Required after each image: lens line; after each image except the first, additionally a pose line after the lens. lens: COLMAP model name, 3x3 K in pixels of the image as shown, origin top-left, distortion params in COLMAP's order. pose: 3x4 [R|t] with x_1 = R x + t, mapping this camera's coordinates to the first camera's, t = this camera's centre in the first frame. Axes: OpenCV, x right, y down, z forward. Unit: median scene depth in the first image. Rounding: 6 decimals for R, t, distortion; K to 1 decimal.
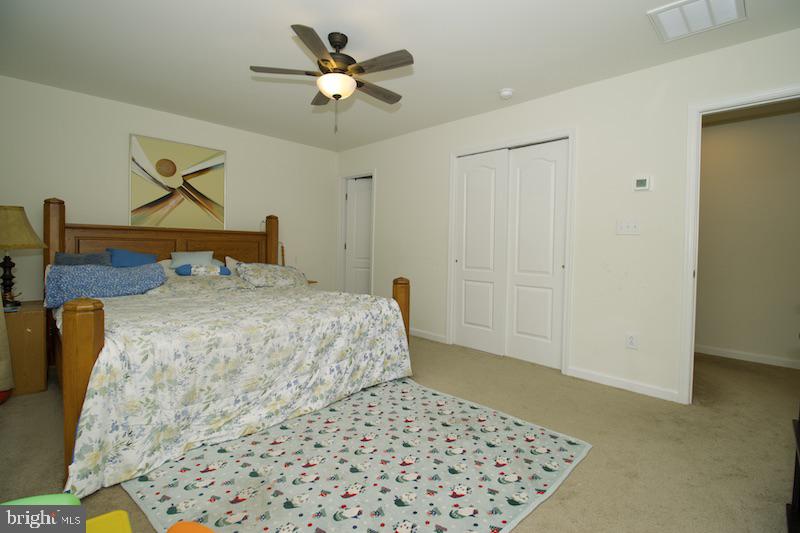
lens RADIAL K [[381.0, 0, 400.0], [0, 381.0, 266.5], [0, 0, 1]] dist [0.001458, -0.013048]
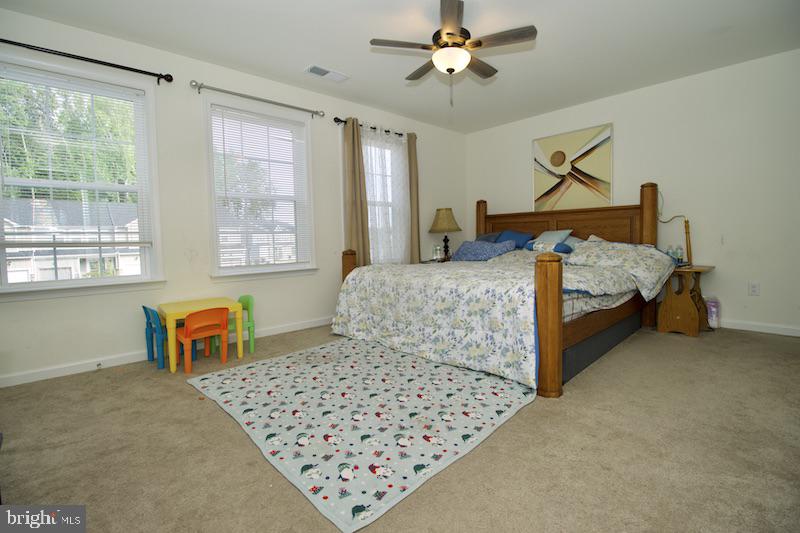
lens RADIAL K [[381.0, 0, 400.0], [0, 381.0, 266.5], [0, 0, 1]] dist [0.001458, -0.013048]
pose [[-0.067858, 0.051242, -0.996378, 0.747464], [-0.039438, 0.997762, 0.053999, 0.028742], [0.996915, 0.042959, -0.065685, 0.786816]]
